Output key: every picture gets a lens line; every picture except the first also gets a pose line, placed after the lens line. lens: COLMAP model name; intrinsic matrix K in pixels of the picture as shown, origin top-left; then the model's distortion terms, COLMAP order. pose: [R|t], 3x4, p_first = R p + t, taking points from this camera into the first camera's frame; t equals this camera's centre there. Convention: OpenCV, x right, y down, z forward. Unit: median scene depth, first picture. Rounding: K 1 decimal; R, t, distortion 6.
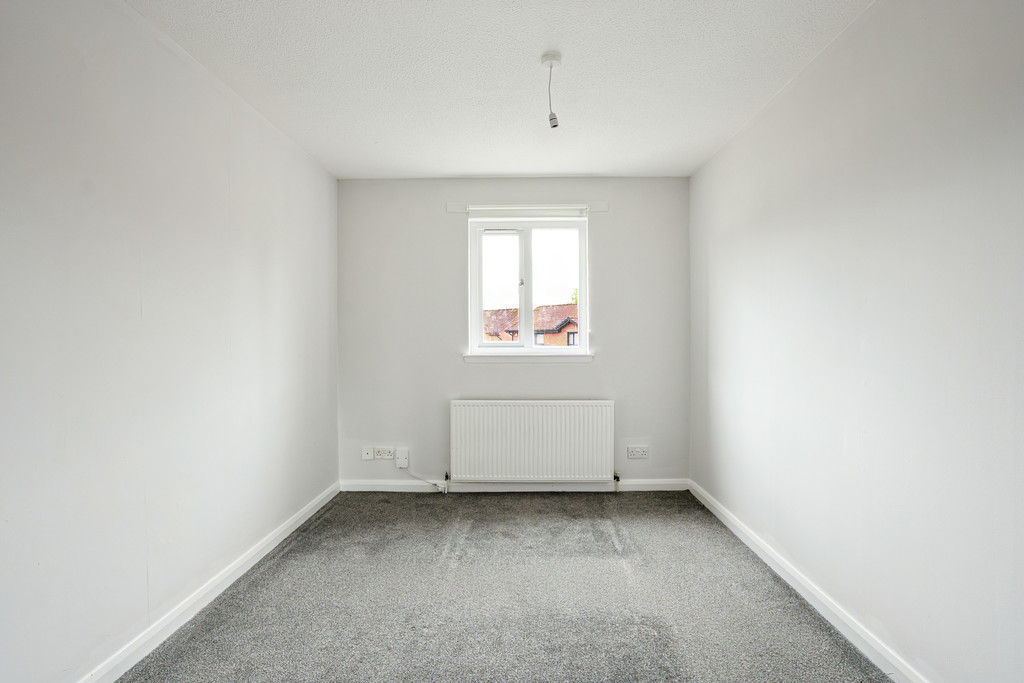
lens RADIAL K [[495.1, 0, 517.1], [0, 495.1, 337.6], [0, 0, 1]] dist [-0.029167, 0.008164]
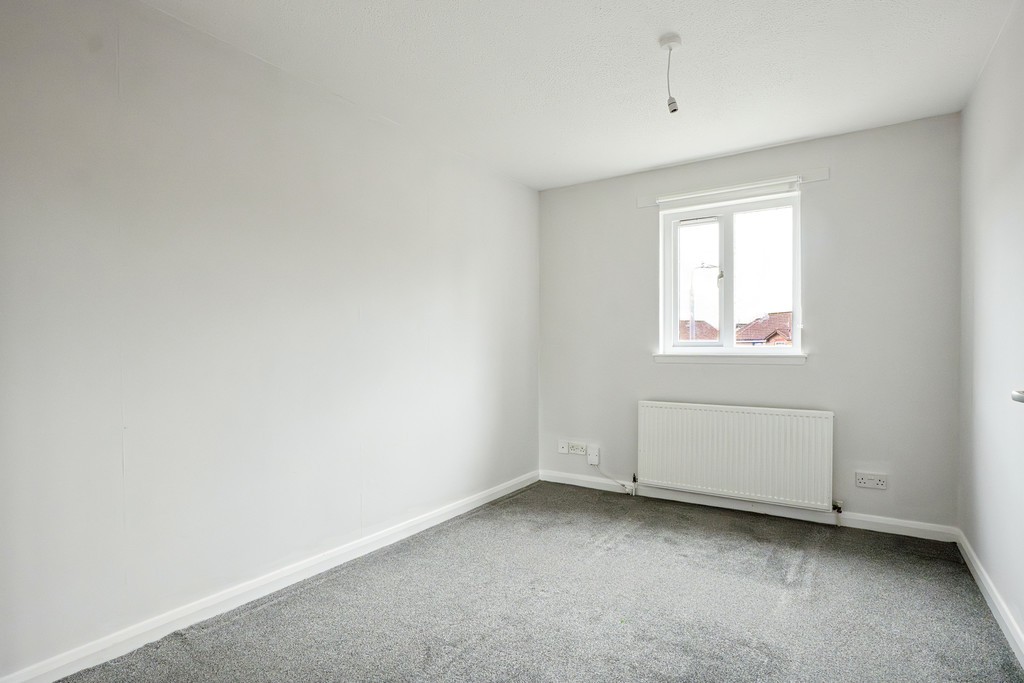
lens RADIAL K [[540.3, 0, 493.2], [0, 540.3, 343.9], [0, 0, 1]] dist [0.003758, 0.003487]
pose [[0.832892, -0.001401, -0.553434, 0.222203], [-0.001294, 0.999989, -0.004480, 0.020440], [0.553435, 0.004447, 0.832881, -0.047899]]
